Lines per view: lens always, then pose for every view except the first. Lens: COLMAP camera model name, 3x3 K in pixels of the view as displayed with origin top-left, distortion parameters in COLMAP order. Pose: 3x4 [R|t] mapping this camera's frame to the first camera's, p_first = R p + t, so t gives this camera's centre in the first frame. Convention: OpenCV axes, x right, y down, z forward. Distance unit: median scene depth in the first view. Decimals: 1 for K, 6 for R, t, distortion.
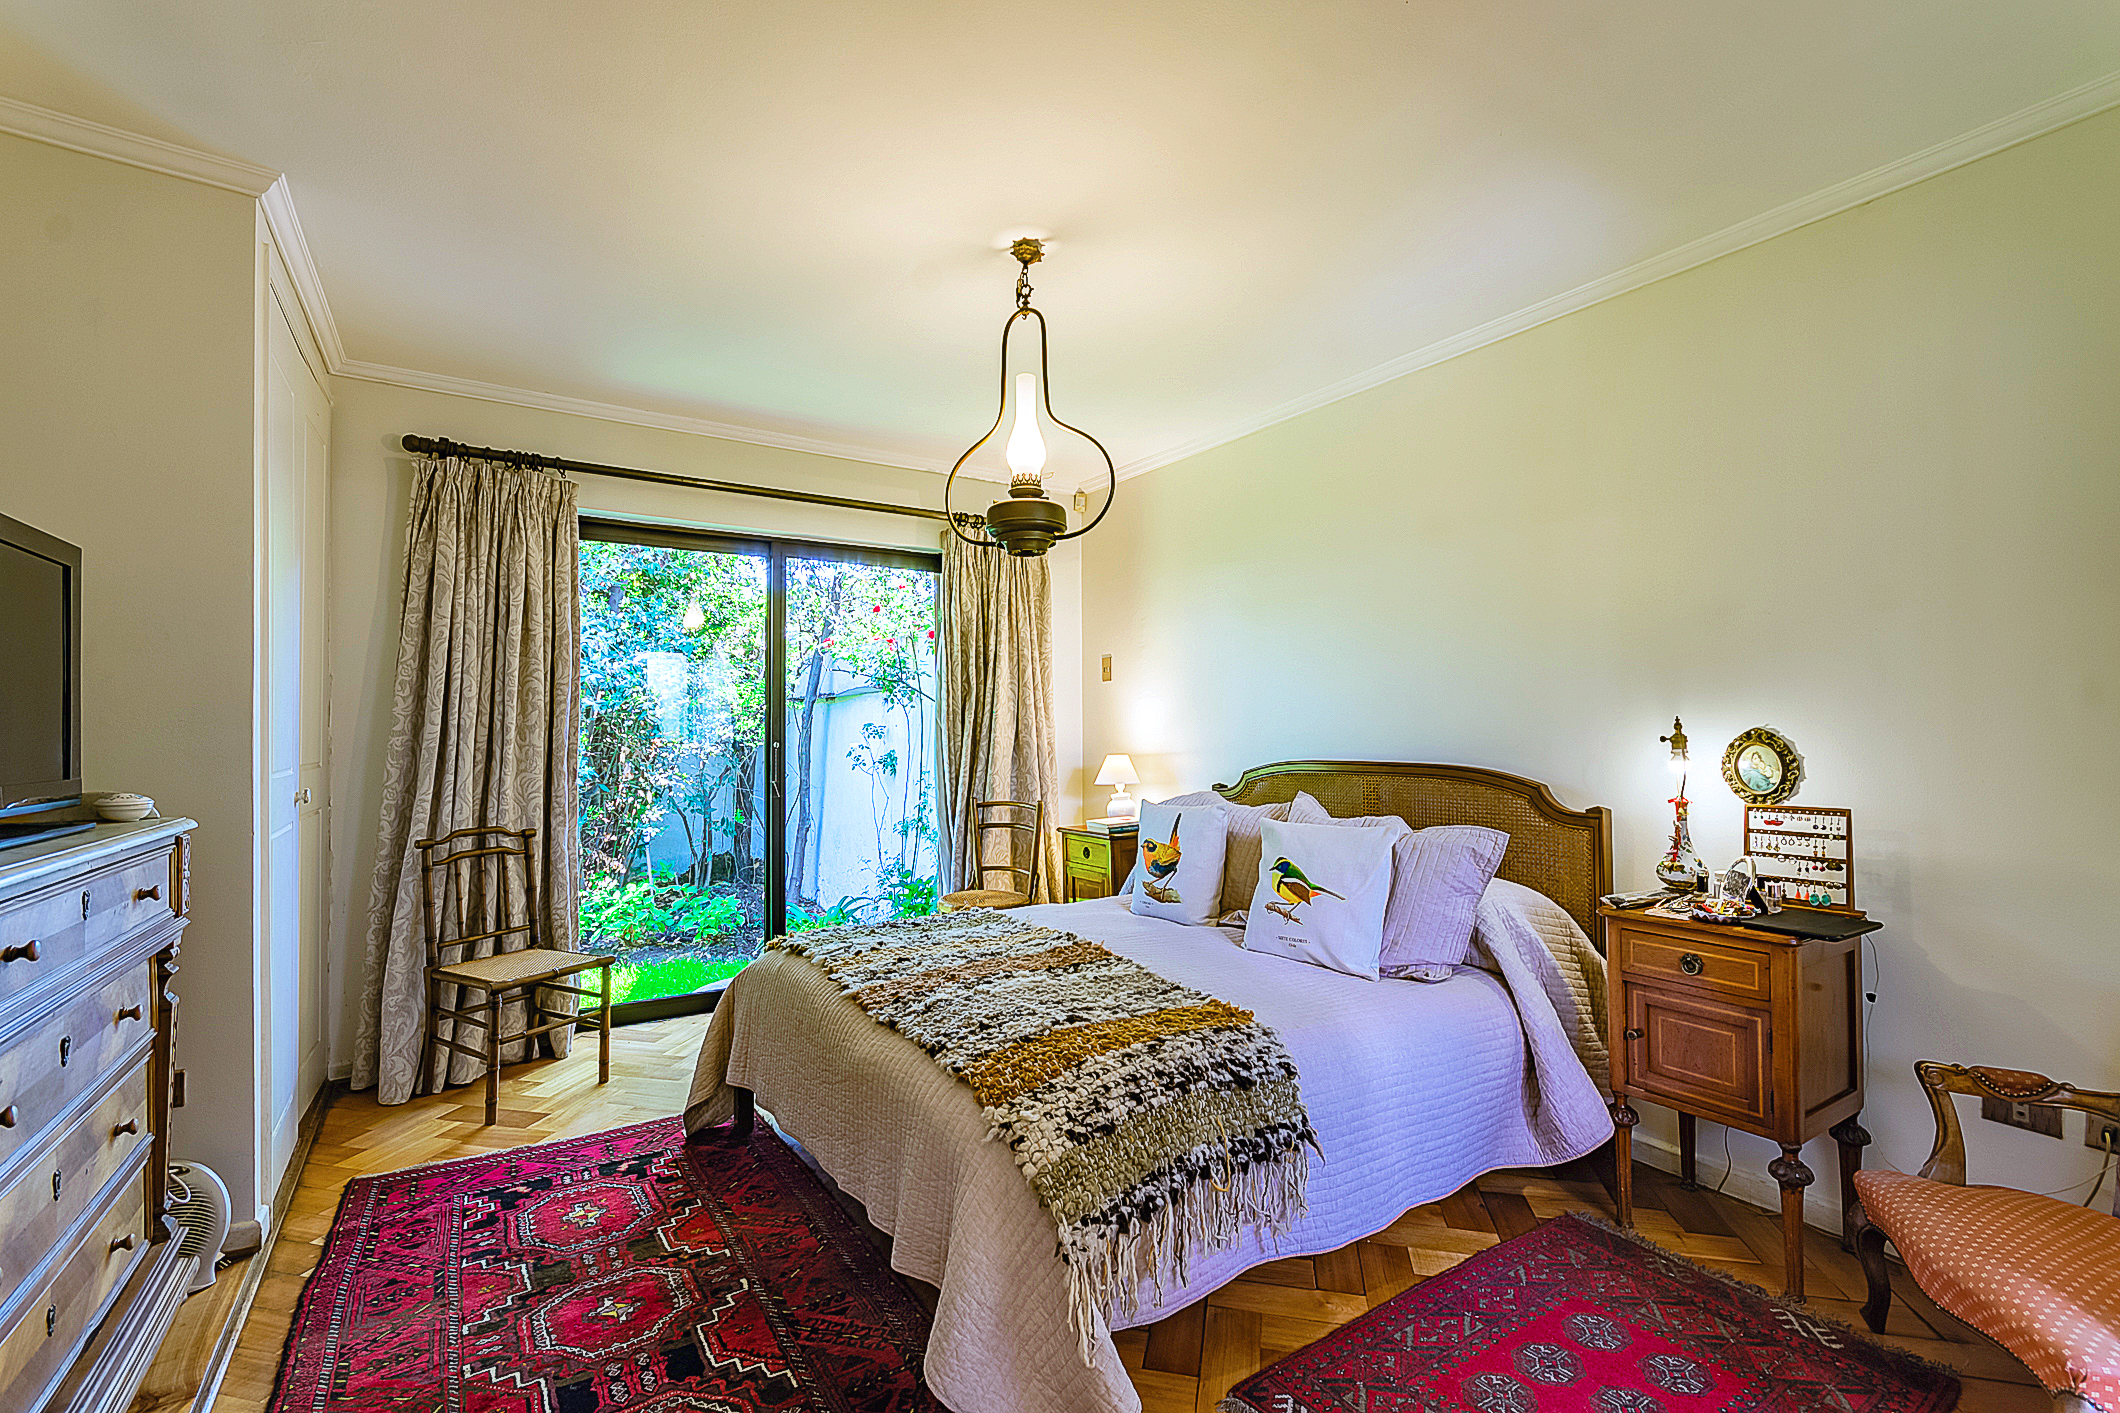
lens RADIAL K [[948.1, 0, 1062.5], [0, 948.1, 709.3], [0, 0, 1]] dist [0.012338, 0.000660]
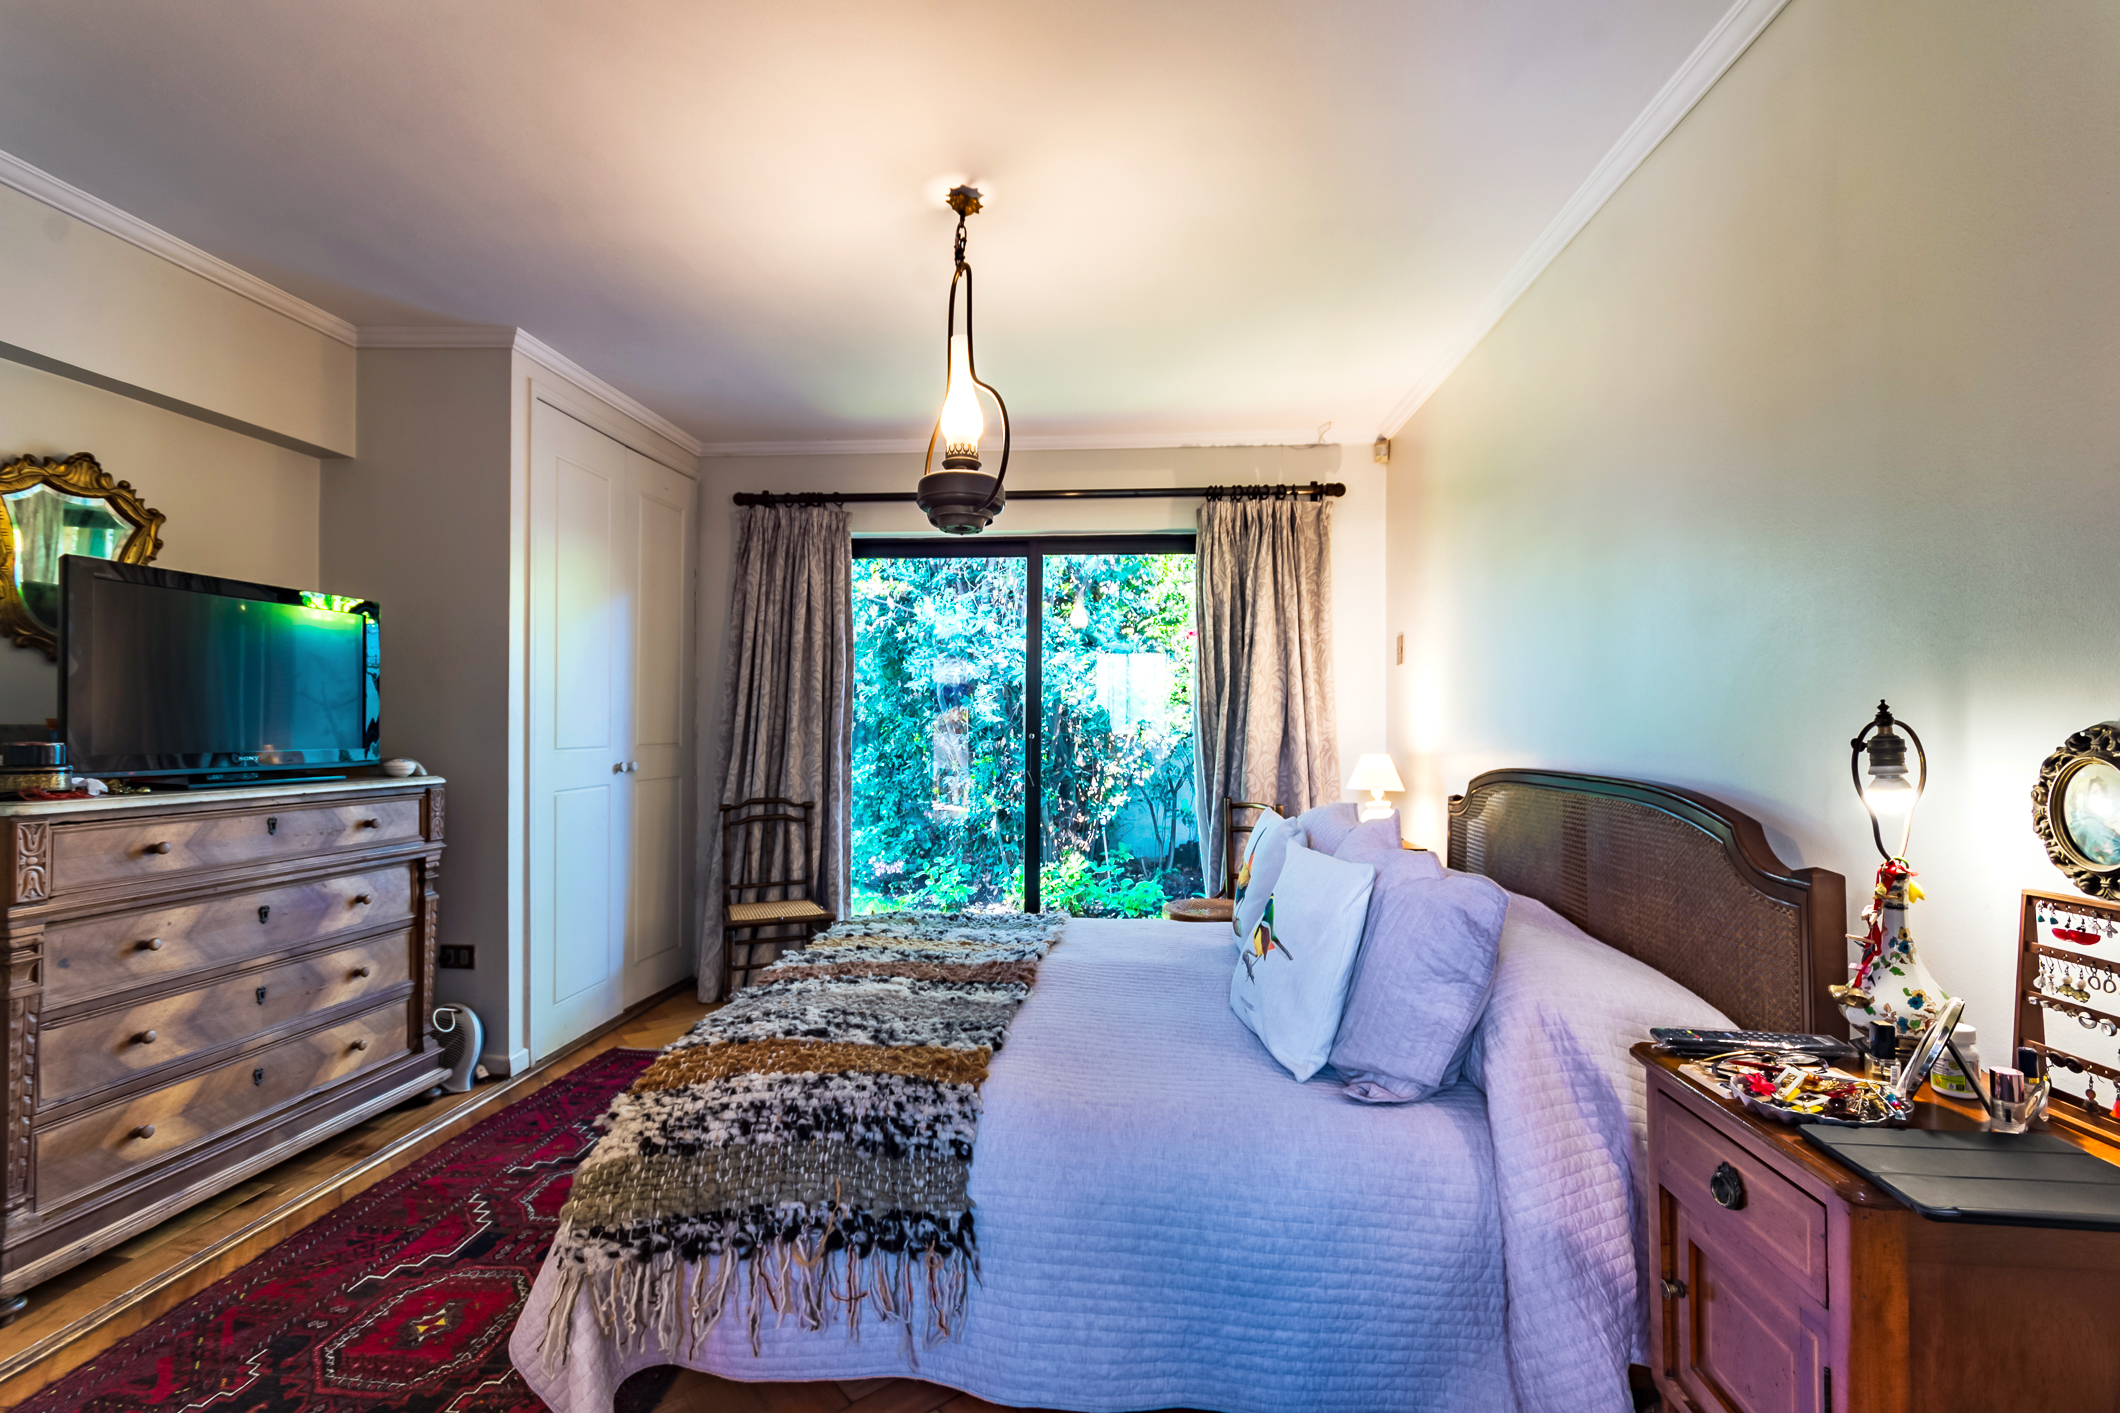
lens RADIAL K [[948.1, 0, 1052.9], [0, 948.1, 712.7], [0, 0, 1]] dist [0.012338, 0.000660]
pose [[0.786589, -0.000702, -0.617477, 0.646484], [0.006402, 0.999955, 0.007019, 0.008221], [0.617444, -0.009475, 0.786558, 0.353536]]
